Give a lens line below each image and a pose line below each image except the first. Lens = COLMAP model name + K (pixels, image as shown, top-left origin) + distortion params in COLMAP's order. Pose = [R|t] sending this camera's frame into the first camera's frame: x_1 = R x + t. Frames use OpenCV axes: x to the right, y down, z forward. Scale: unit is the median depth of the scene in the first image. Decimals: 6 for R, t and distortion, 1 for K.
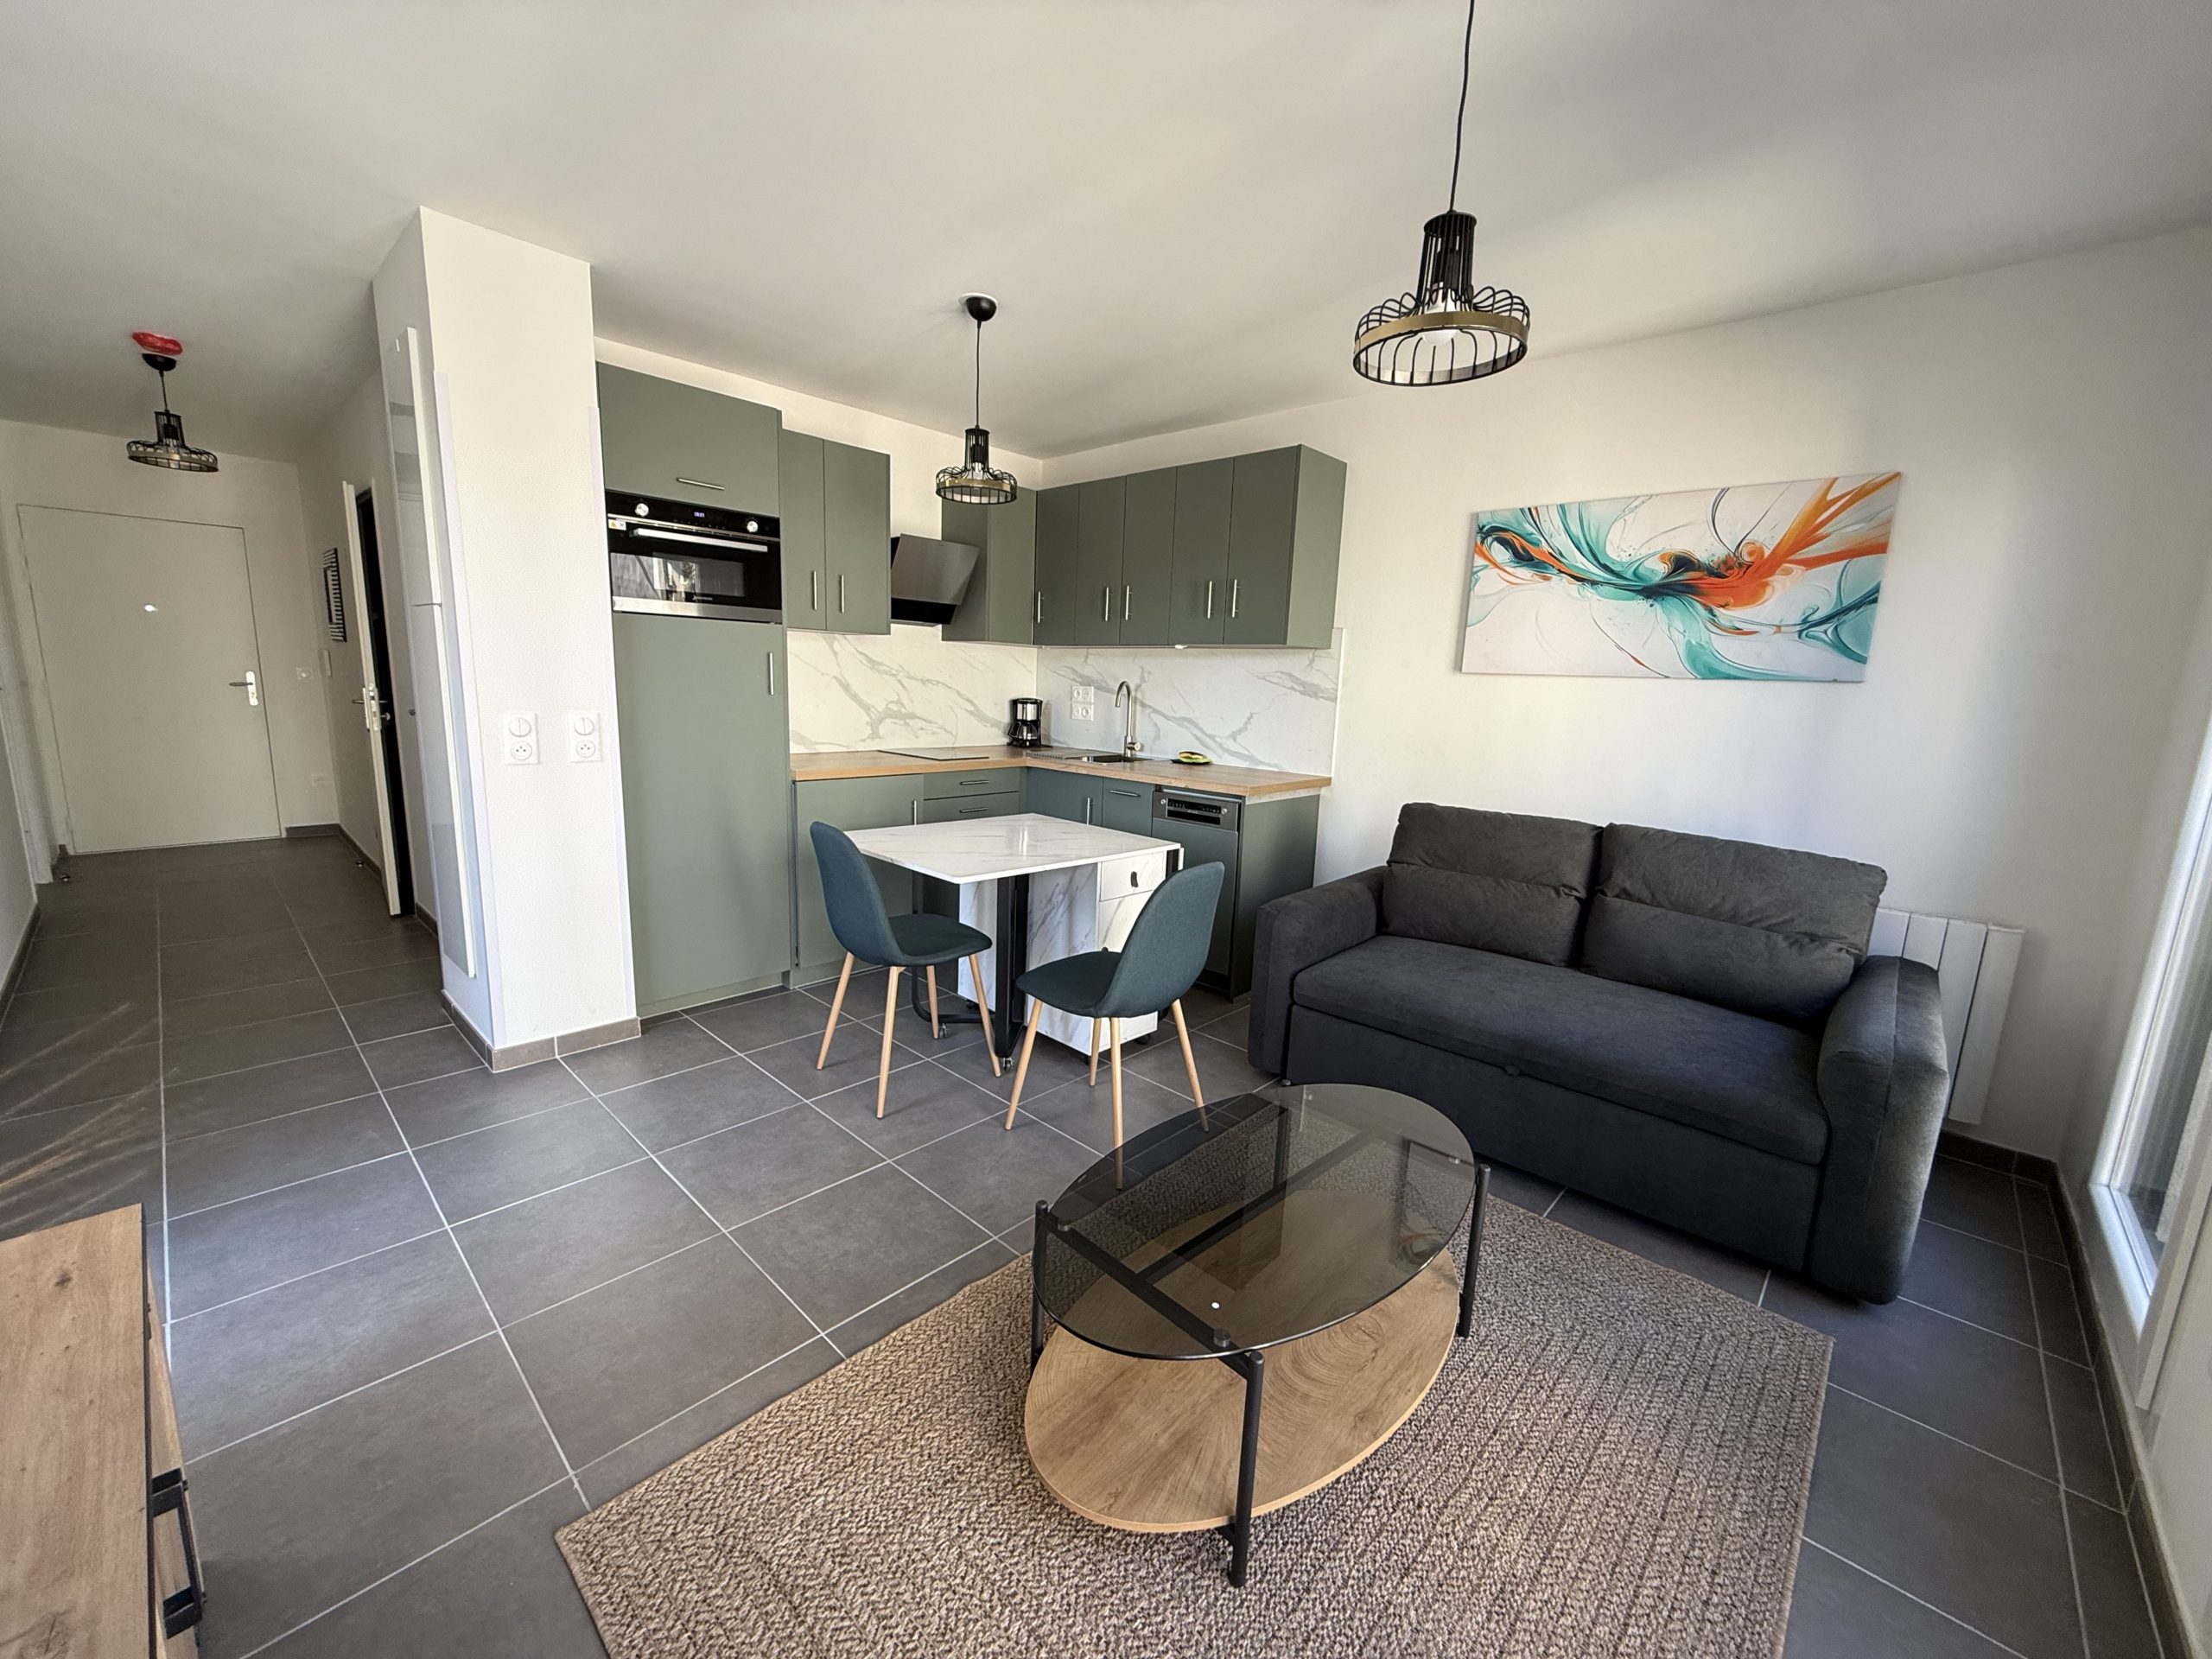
lens RADIAL K [[880.7, 0, 1100.1], [0, 880.7, 834.3], [0, 0, 1]] dist [-0.000494, -0.000296]
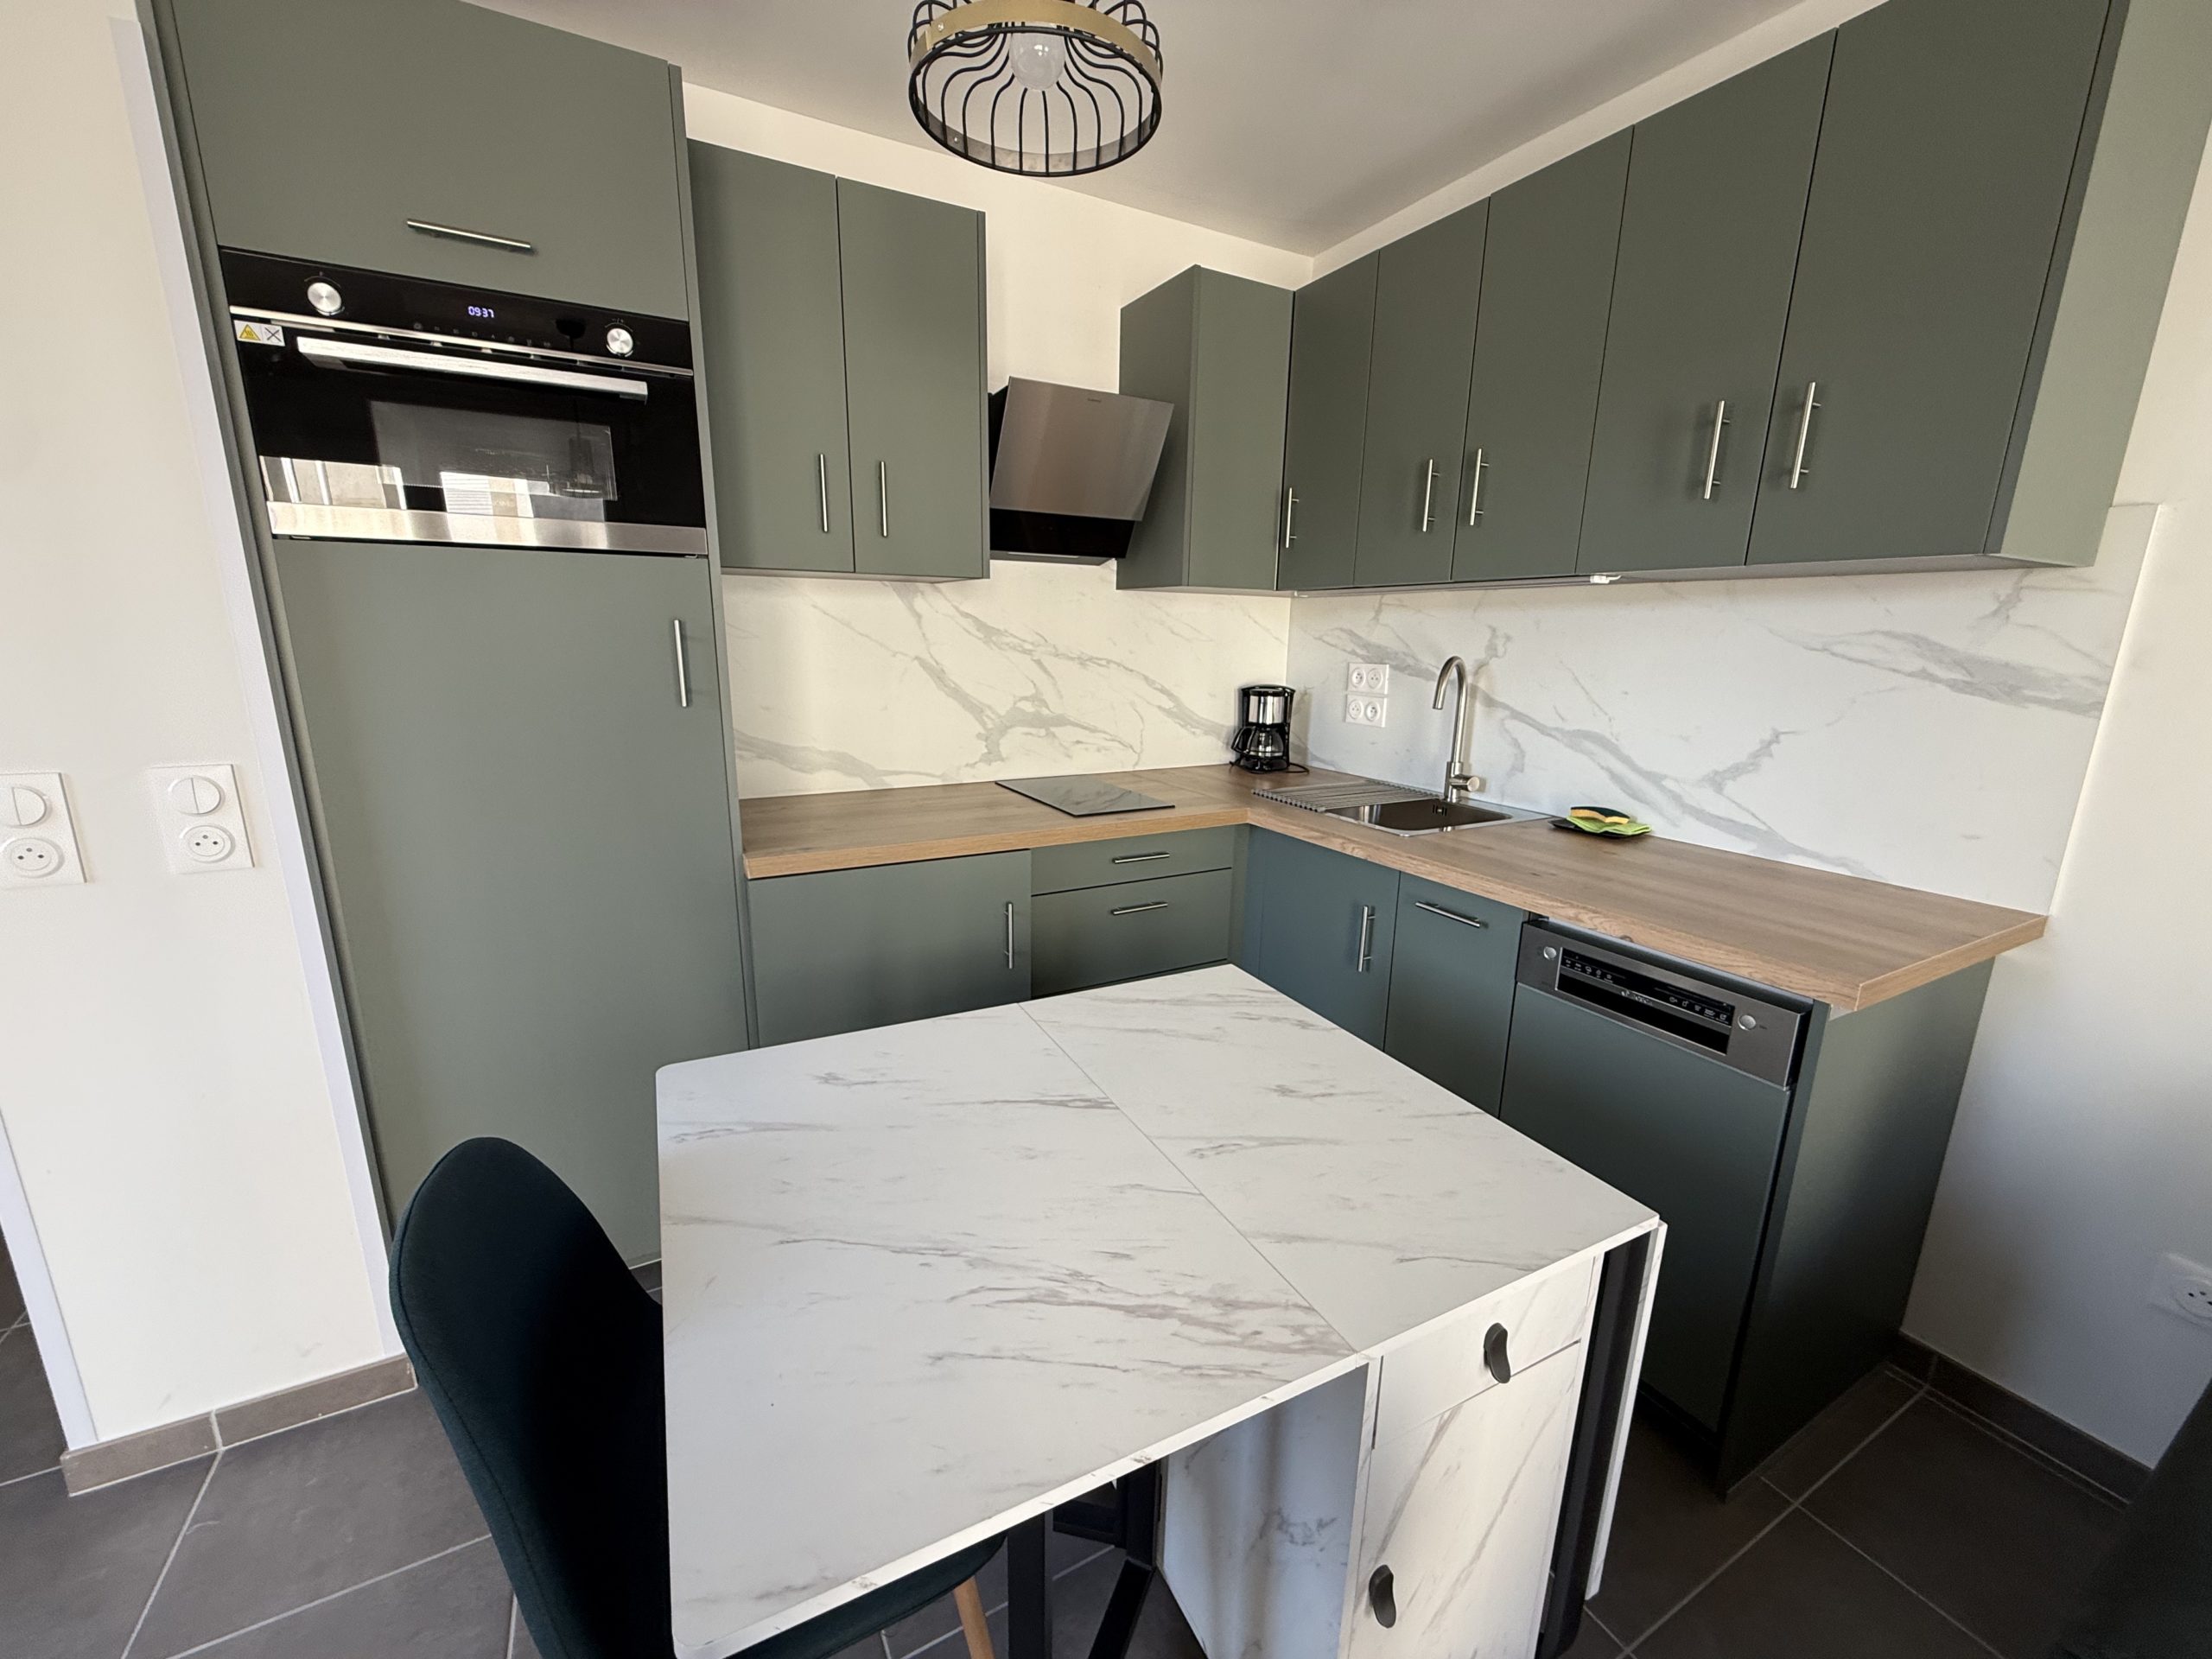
lens RADIAL K [[880.7, 0, 1100.1], [0, 880.7, 834.3], [0, 0, 1]] dist [-0.000494, -0.000296]
pose [[0.949335, 0.048998, -0.310421, -0.003849], [-0.035365, 0.998153, 0.049398, -0.102339], [0.312268, -0.035918, 0.949315, 0.517161]]
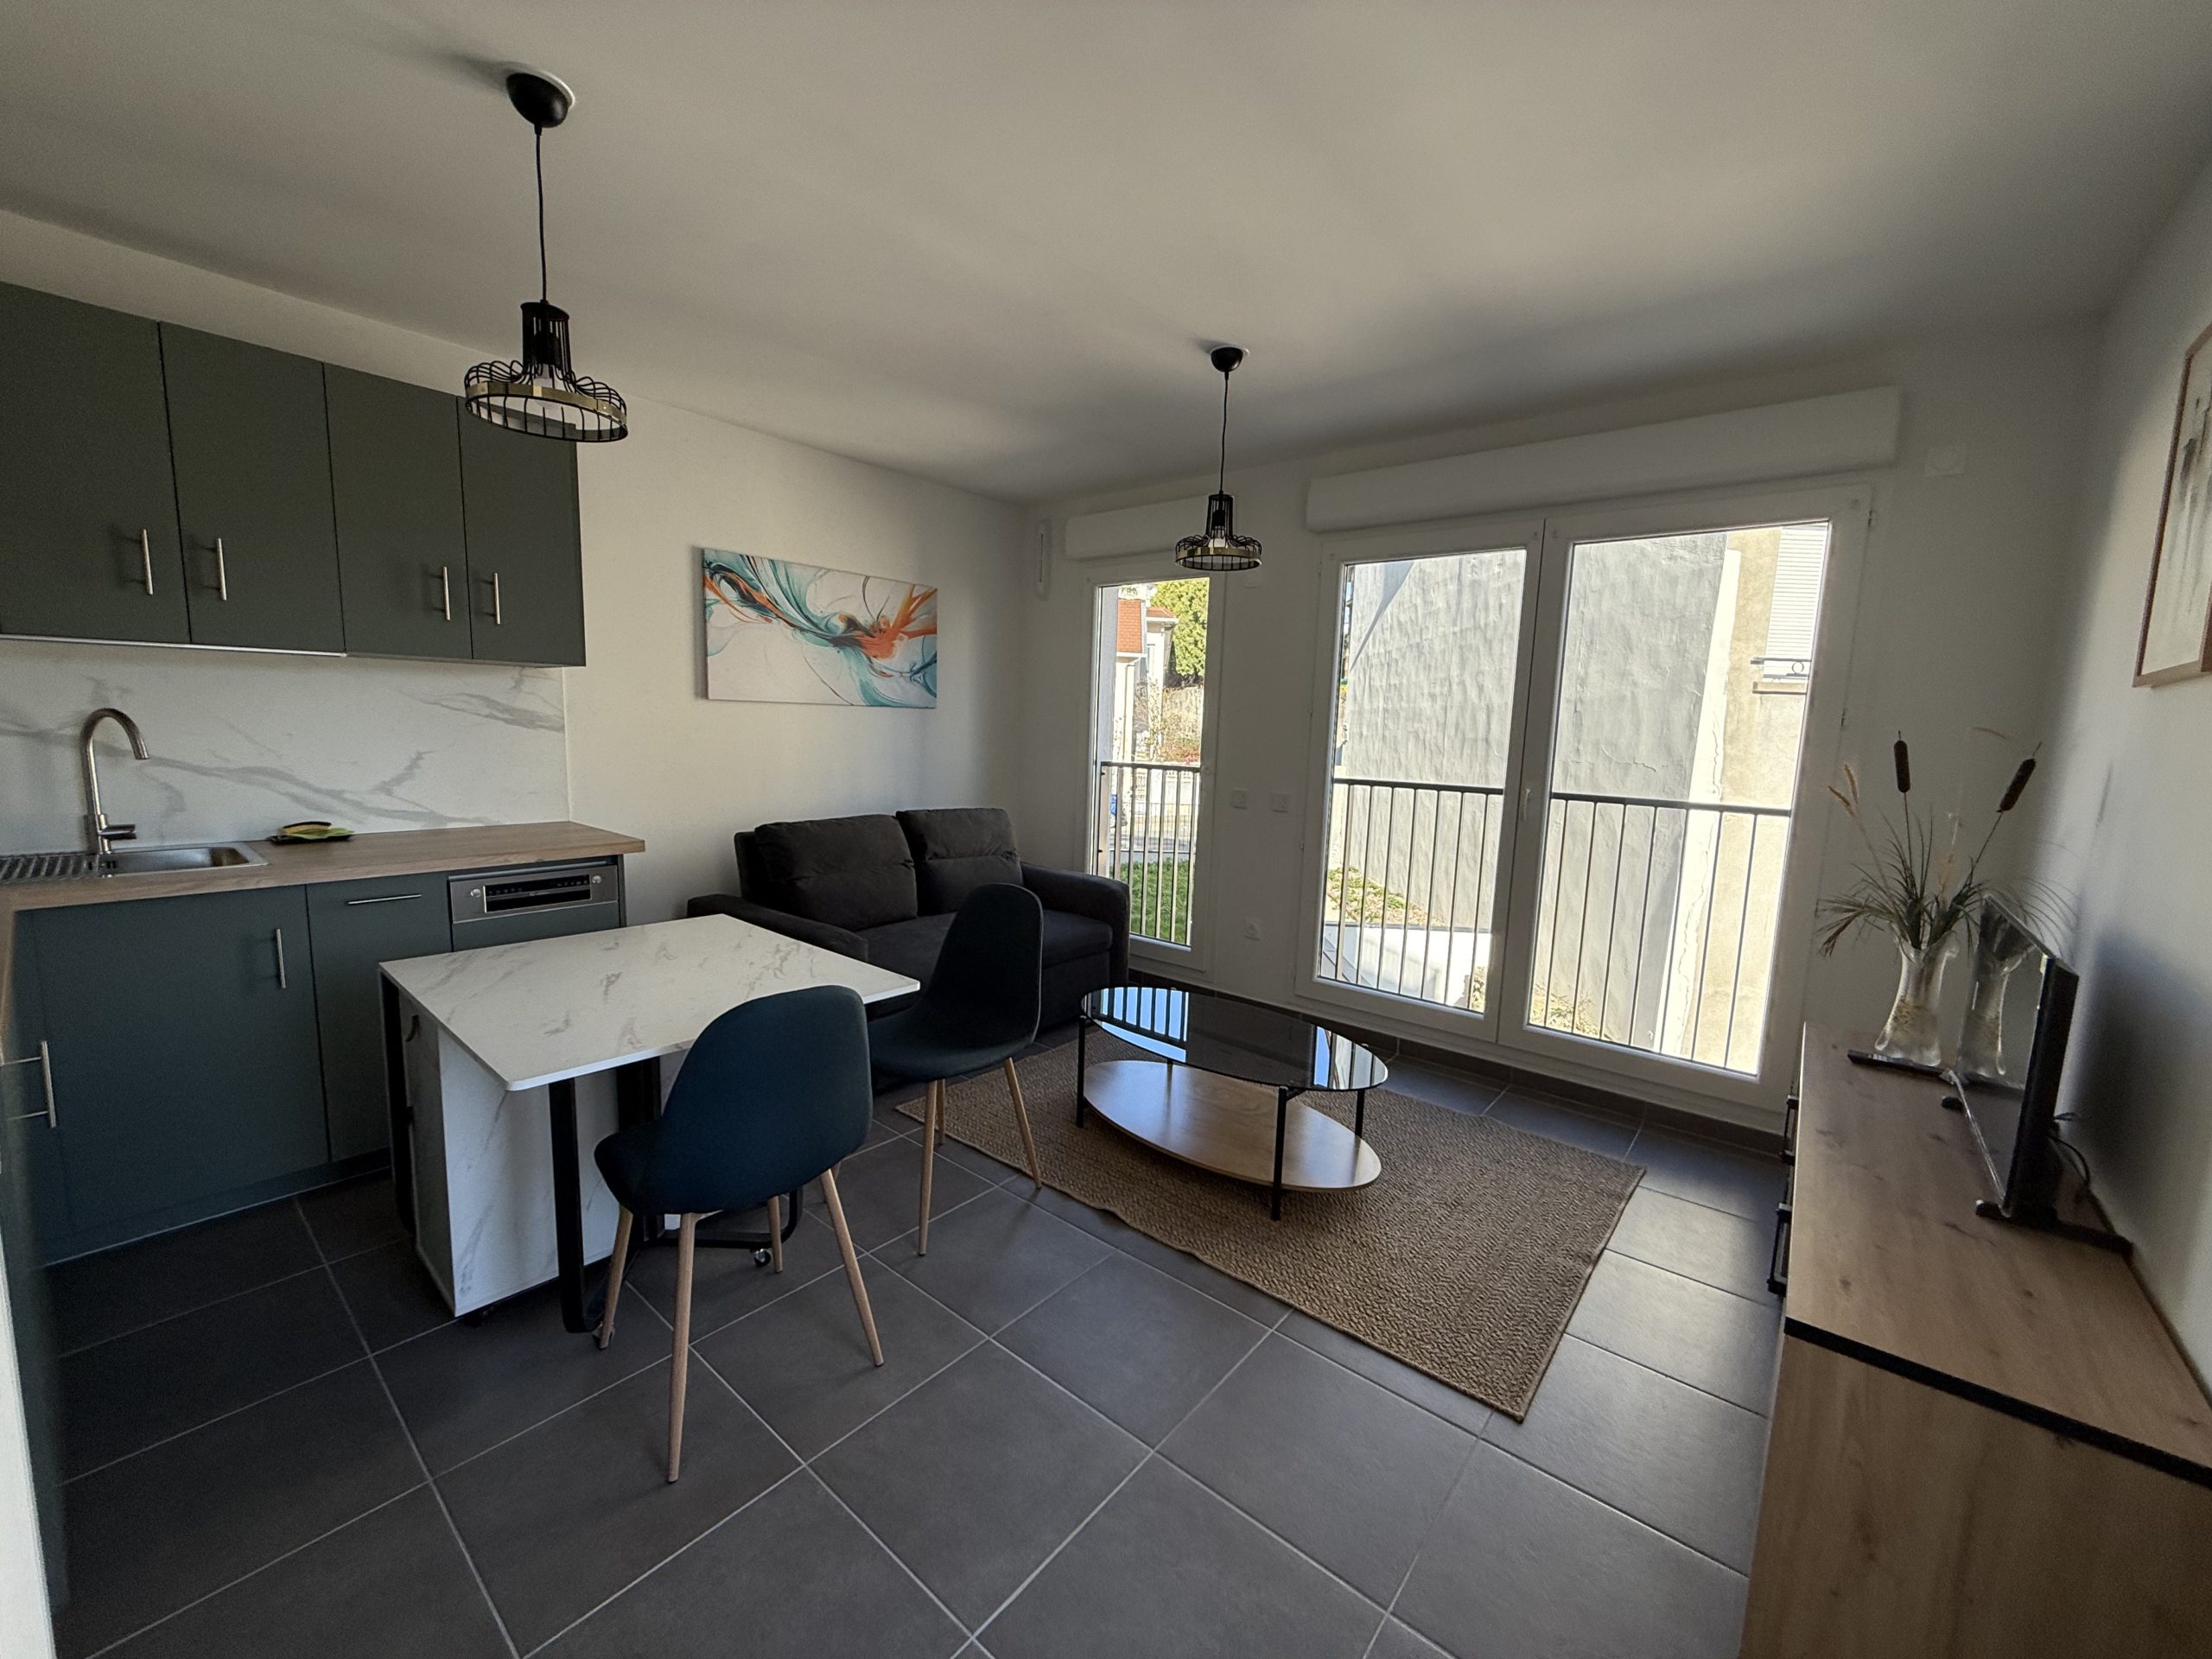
lens RADIAL K [[880.7, 0, 1100.1], [0, 880.7, 834.3], [0, 0, 1]] dist [-0.000494, -0.000296]
pose [[-0.056469, -0.166702, 0.984389, -0.586997], [0.141425, 0.974685, 0.173172, -0.124678], [-0.988337, 0.148997, -0.031464, 0.521819]]
